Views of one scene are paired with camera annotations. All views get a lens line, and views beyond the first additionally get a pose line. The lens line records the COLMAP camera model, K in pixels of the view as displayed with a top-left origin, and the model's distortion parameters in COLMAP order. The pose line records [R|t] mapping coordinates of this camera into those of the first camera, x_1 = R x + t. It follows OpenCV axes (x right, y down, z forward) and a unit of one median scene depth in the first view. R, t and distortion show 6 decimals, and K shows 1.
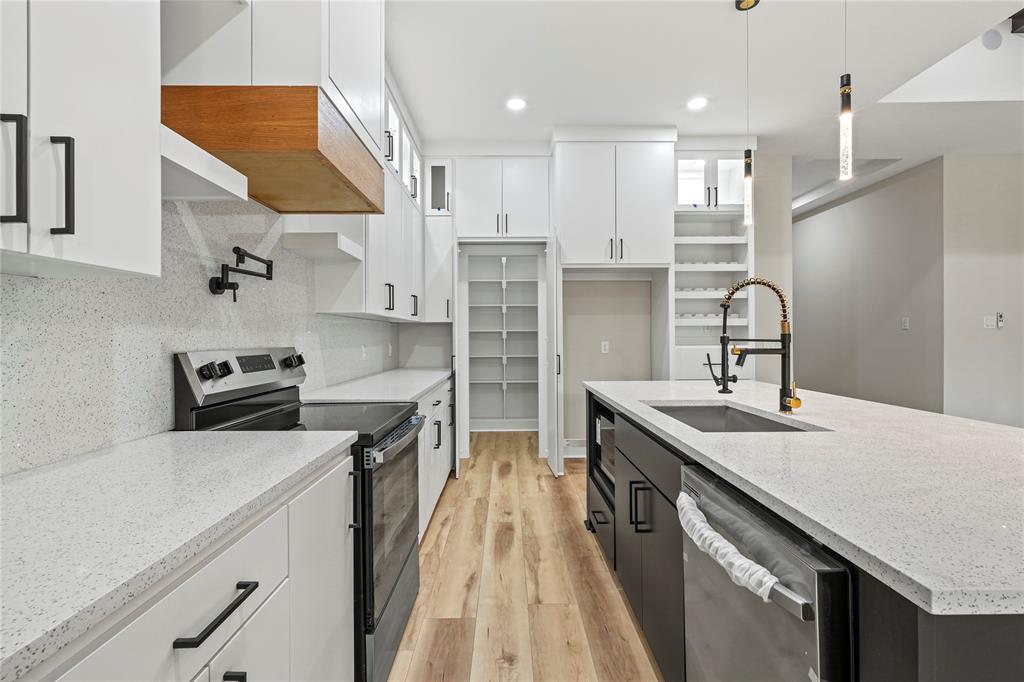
lens RADIAL K [[470.2, 0, 507.3], [0, 470.2, 337.4], [0, 0, 1]] dist [-0.003113, 0.001096]
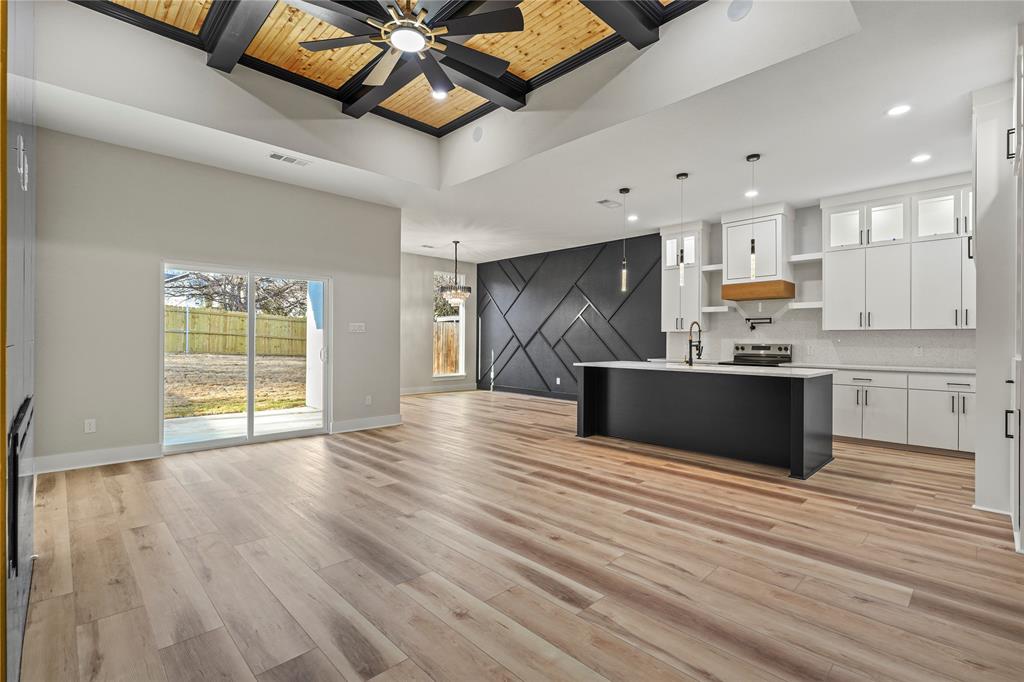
lens RADIAL K [[470.2, 0, 507.3], [0, 470.2, 337.4], [0, 0, 1]] dist [-0.003113, 0.001096]
pose [[-0.724723, -0.003579, -0.689031, 1.751004], [-0.003548, 0.999993, -0.001462, -0.007092], [0.689031, 0.001385, -0.724731, 1.183804]]
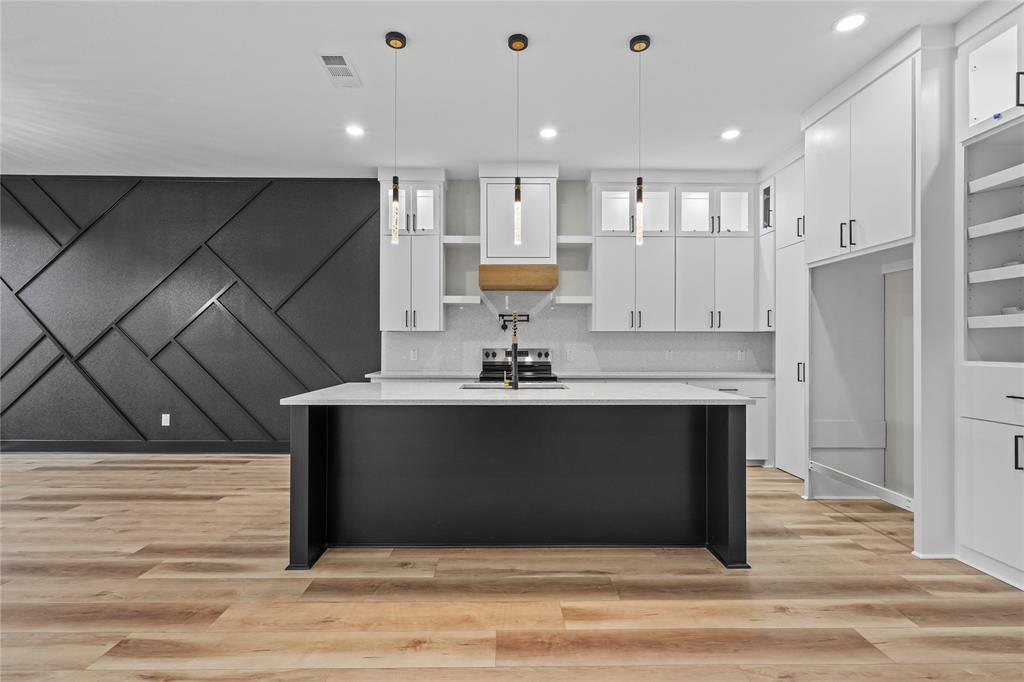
lens RADIAL K [[471.4, 0, 508.9], [0, 471.4, 342.8], [0, 0, 1]] dist [-0.001088, 0.000882]
pose [[0.009732, 0.001454, -0.999952, 1.153046], [-0.003425, 0.999993, 0.001421, -0.006465], [0.999947, 0.003411, 0.009737, 0.483333]]
